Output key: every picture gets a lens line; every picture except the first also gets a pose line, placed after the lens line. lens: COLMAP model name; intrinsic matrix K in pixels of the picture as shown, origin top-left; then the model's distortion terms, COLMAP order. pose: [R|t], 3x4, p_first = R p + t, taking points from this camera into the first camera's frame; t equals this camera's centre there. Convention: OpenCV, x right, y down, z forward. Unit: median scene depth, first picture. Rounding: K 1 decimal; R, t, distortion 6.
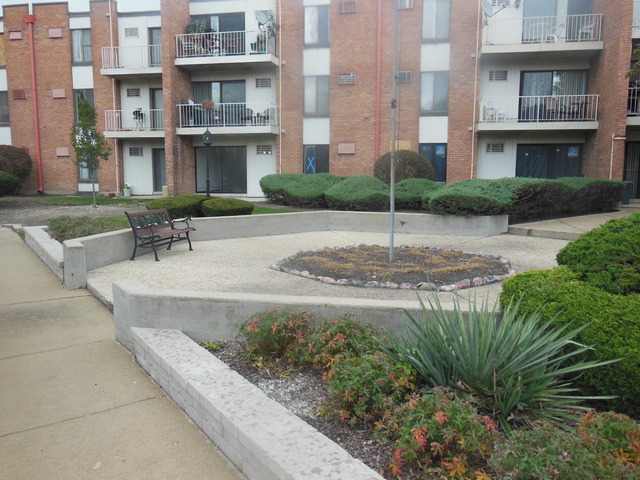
lens RADIAL K [[535.8, 0, 319.8], [0, 535.8, 240.9], [0, 0, 1]] dist [-0.006473, 0.009319]
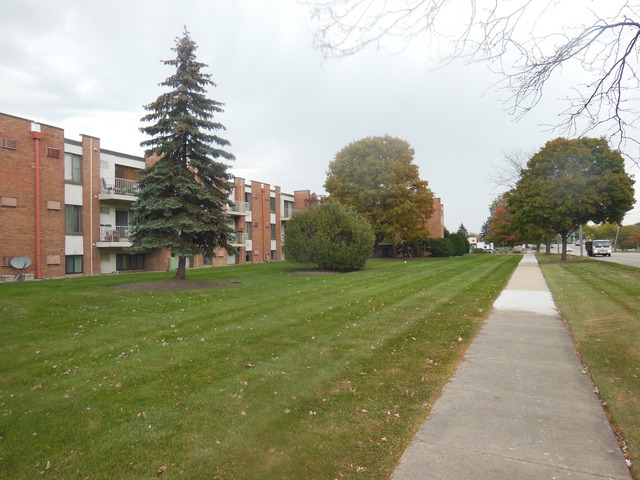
lens RADIAL K [[468.0, 0, 319.5], [0, 468.0, 243.6], [0, 0, 1]] dist [0.004230, 0.018667]
pose [[0.102749, 0.019245, 0.994521, -0.930237], [0.196243, 0.979770, -0.039234, -0.043044], [-0.975157, 0.199199, 0.096894, 0.282999]]
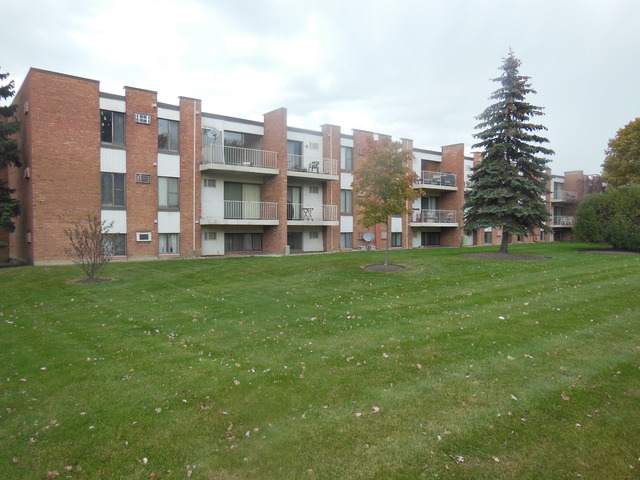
lens RADIAL K [[468.0, 0, 319.6], [0, 468.0, 238.4], [0, 0, 1]] dist [0.004230, 0.018667]
pose [[0.545701, -0.003668, 0.837972, -1.107717], [0.148730, 0.984538, -0.092546, -0.051586], [-0.824676, 0.175134, 0.537809, 0.344173]]
